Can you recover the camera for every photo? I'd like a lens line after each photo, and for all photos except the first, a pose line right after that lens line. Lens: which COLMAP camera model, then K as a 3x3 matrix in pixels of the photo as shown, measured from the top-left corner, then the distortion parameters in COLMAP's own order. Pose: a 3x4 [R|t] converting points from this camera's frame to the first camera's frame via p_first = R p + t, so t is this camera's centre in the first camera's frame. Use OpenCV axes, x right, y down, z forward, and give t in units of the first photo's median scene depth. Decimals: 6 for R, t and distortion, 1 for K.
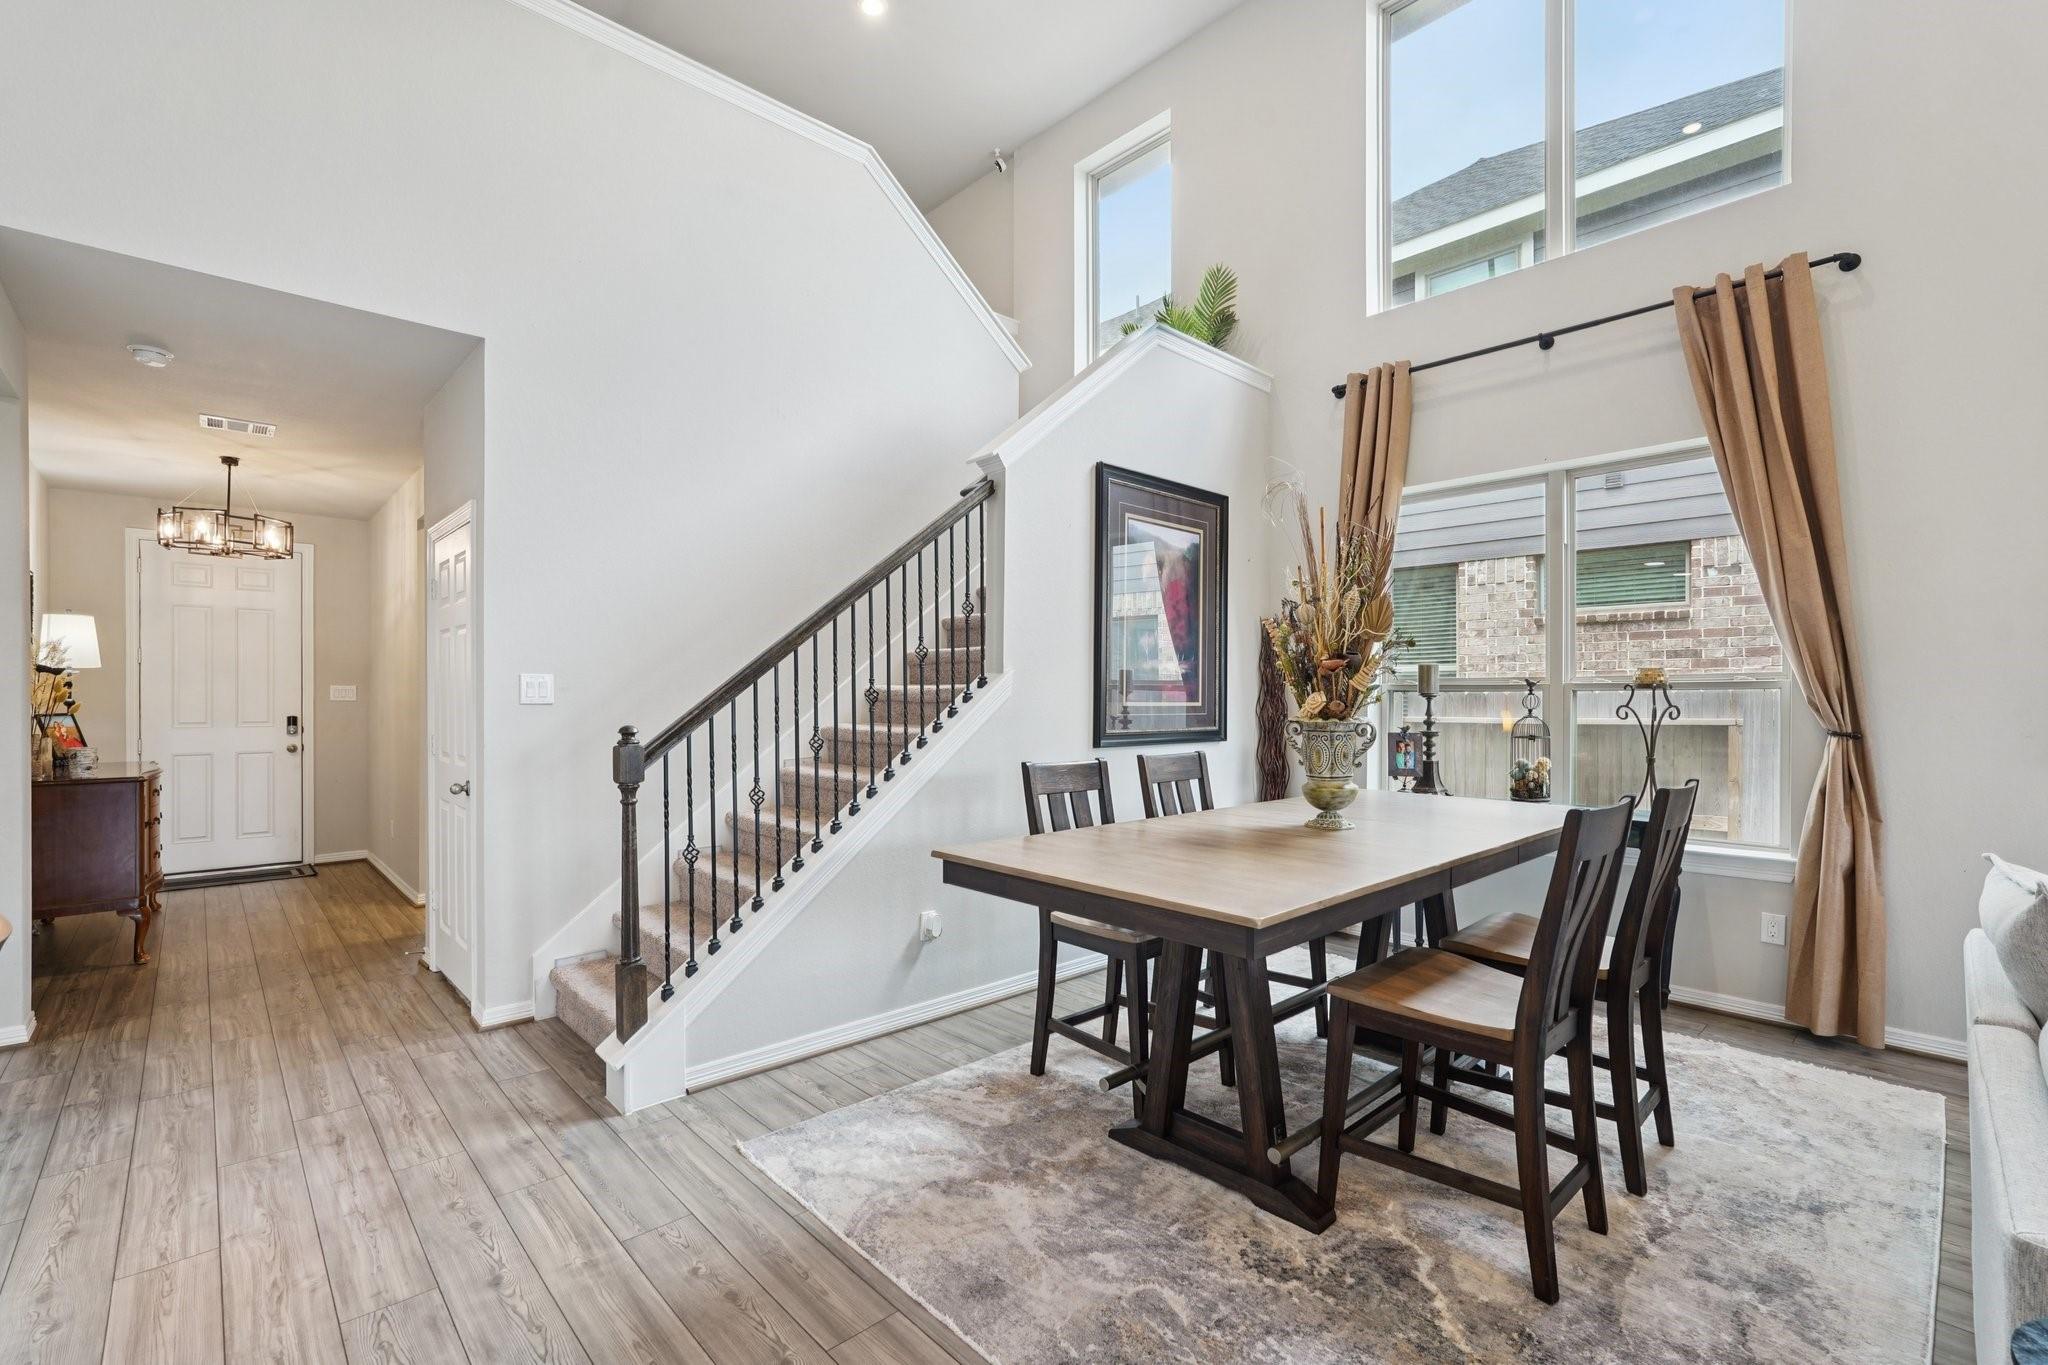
lens RADIAL K [[901.0, 0, 1018.6], [0, 901.0, 698.8], [0, 0, 1]] dist [-0.018721, 0.008096]
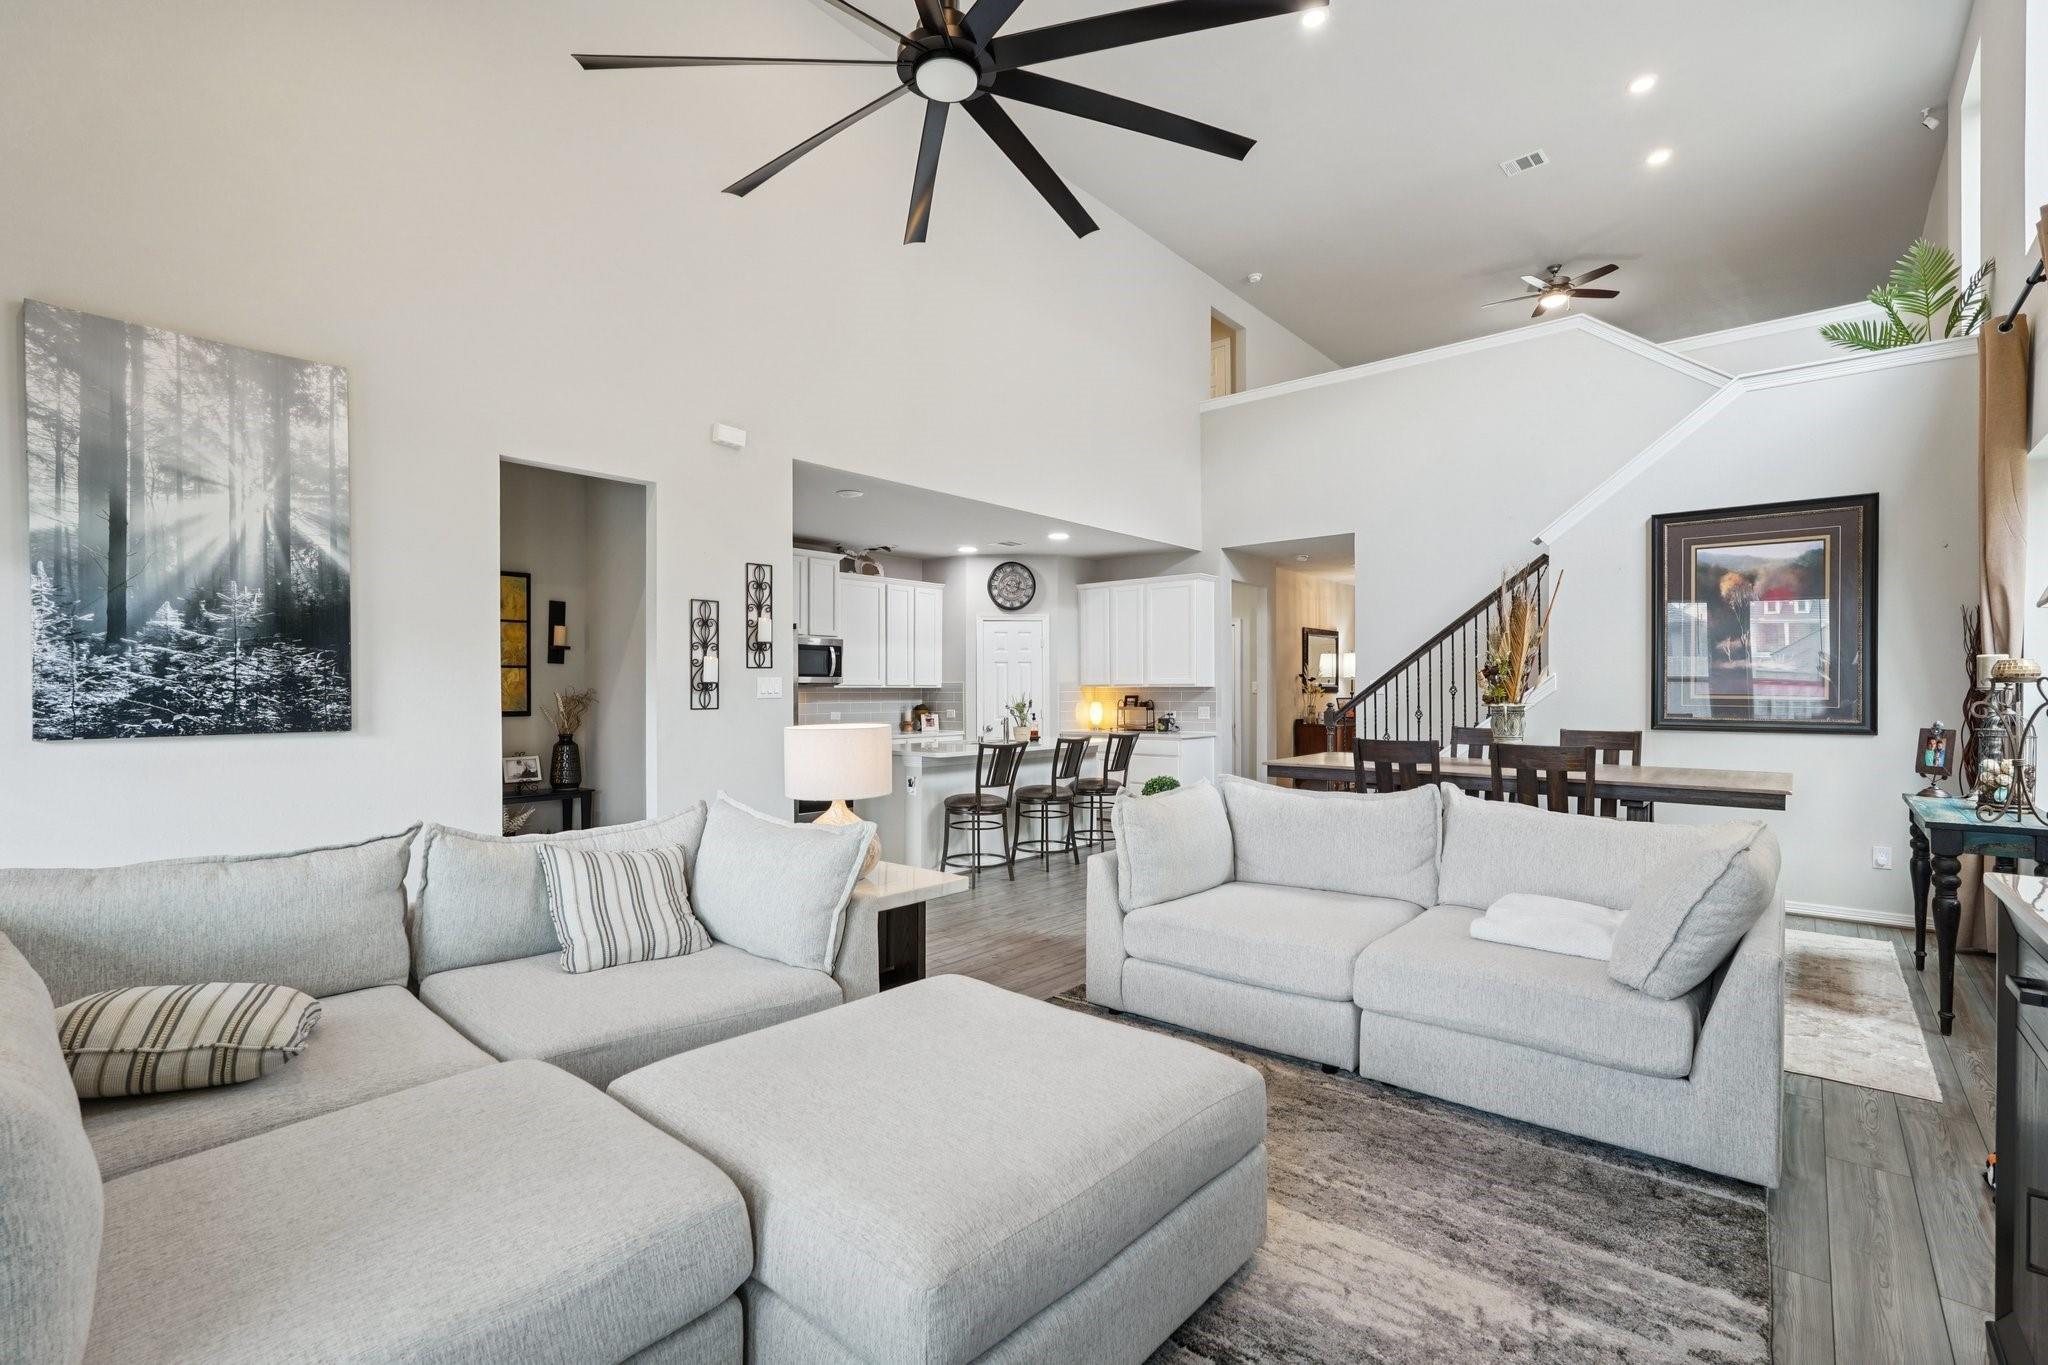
lens RADIAL K [[901.0, 0, 1017.9], [0, 901.0, 694.3], [0, 0, 1]] dist [-0.018721, 0.008096]
pose [[0.106524, 0.004363, -0.994301, 1.421230], [-0.002225, 0.999989, 0.004150, -0.001498], [0.994308, 0.001770, 0.106533, -0.082361]]
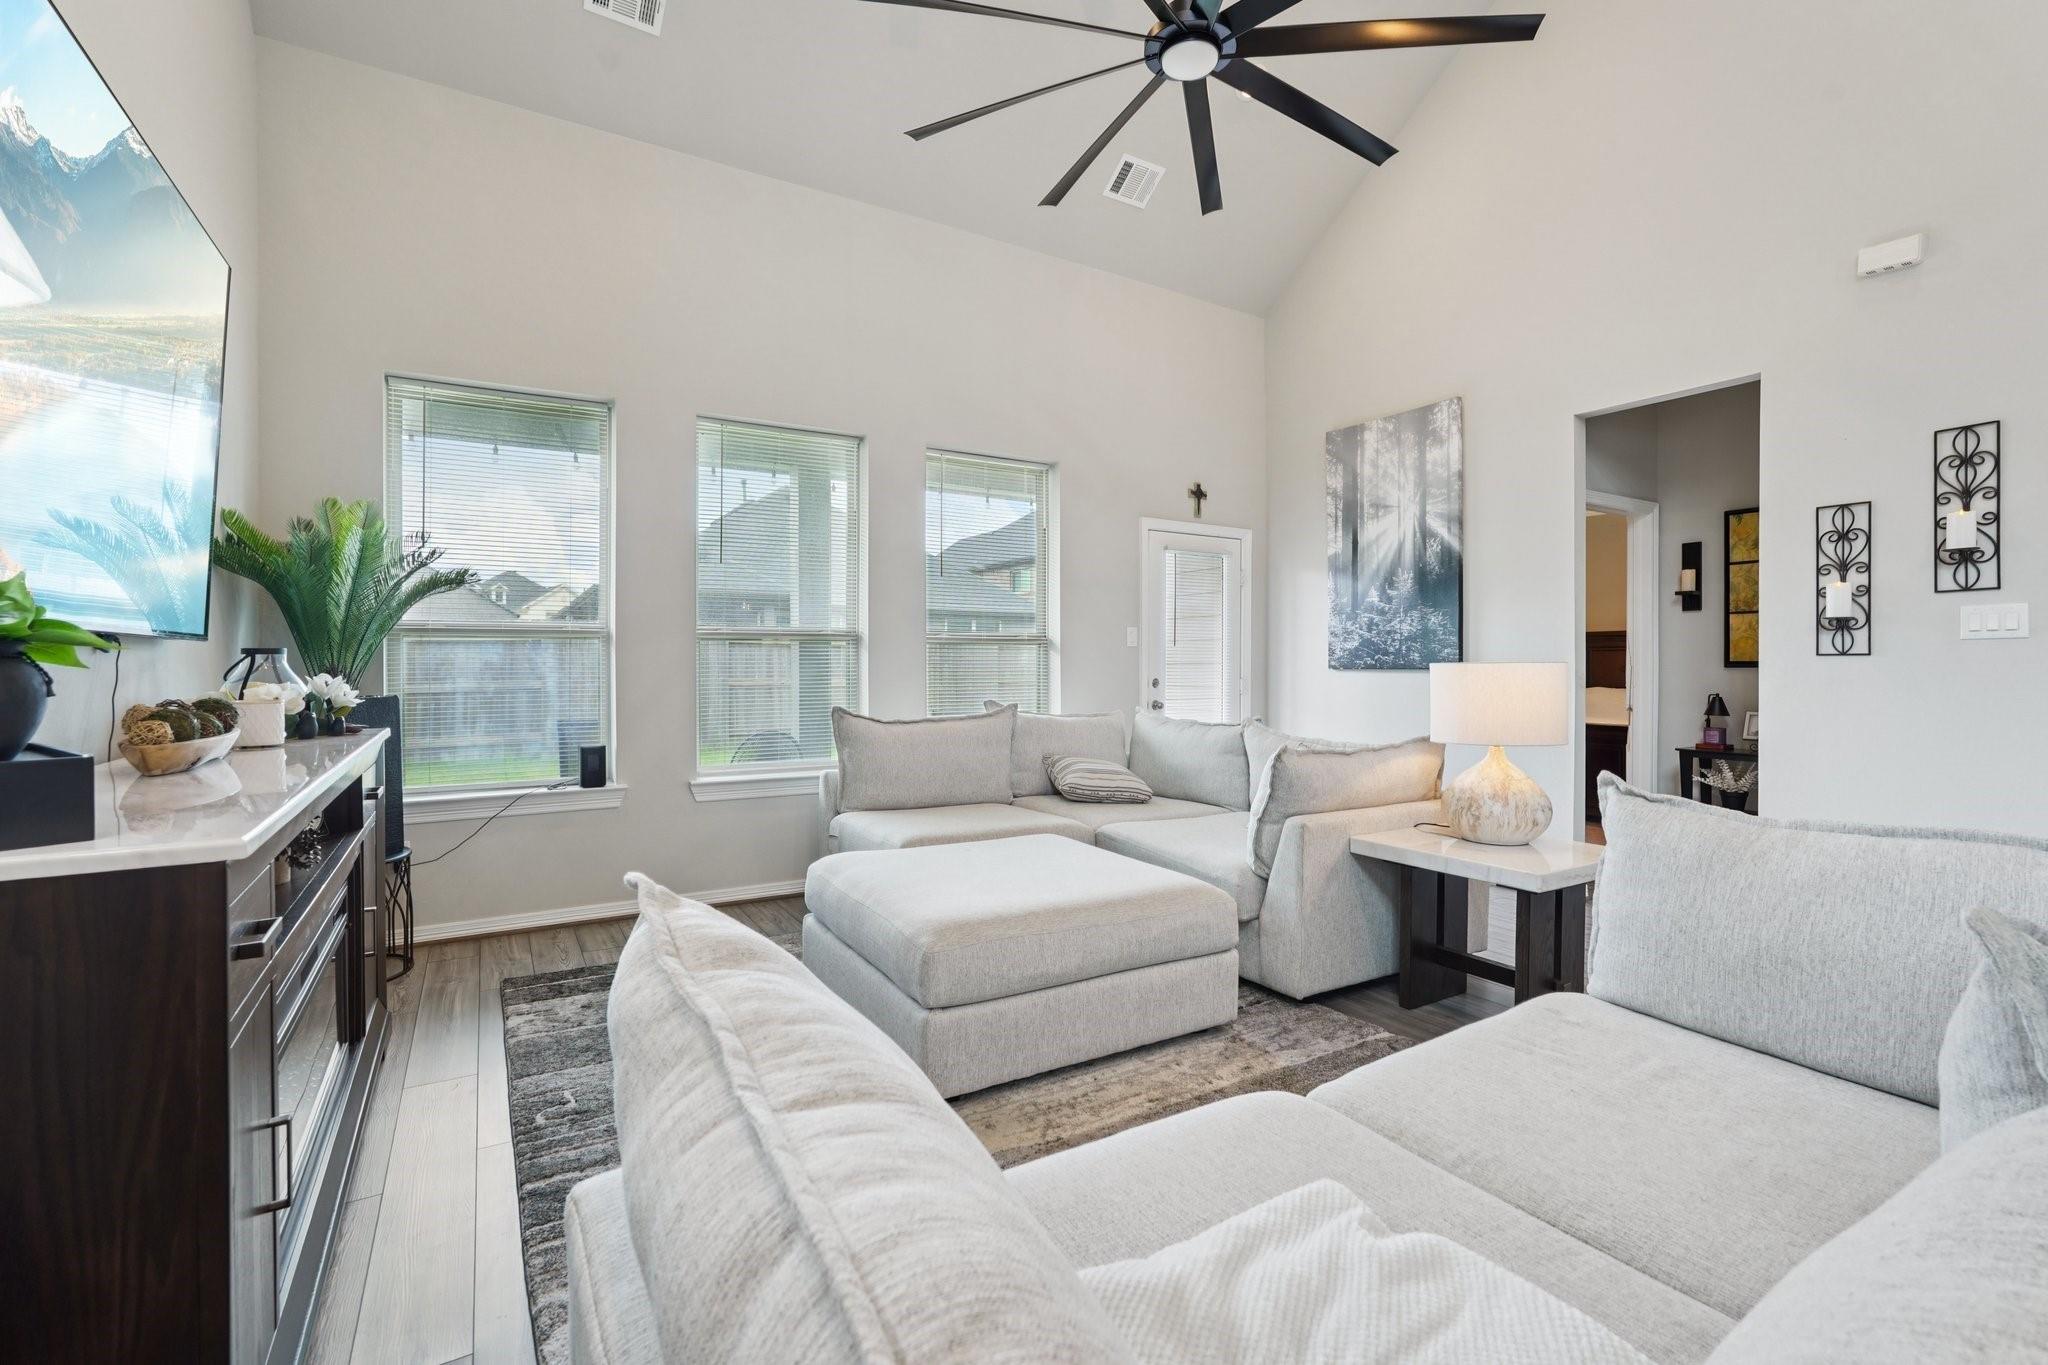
lens RADIAL K [[901.0, 0, 1011.3], [0, 901.0, 677.3], [0, 0, 1]] dist [-0.018721, 0.008096]
pose [[-0.977801, -0.004206, 0.209495, 0.757757], [-0.000513, 0.999844, 0.017680, 0.032290], [-0.209537, 0.017180, -0.977650, 0.677984]]
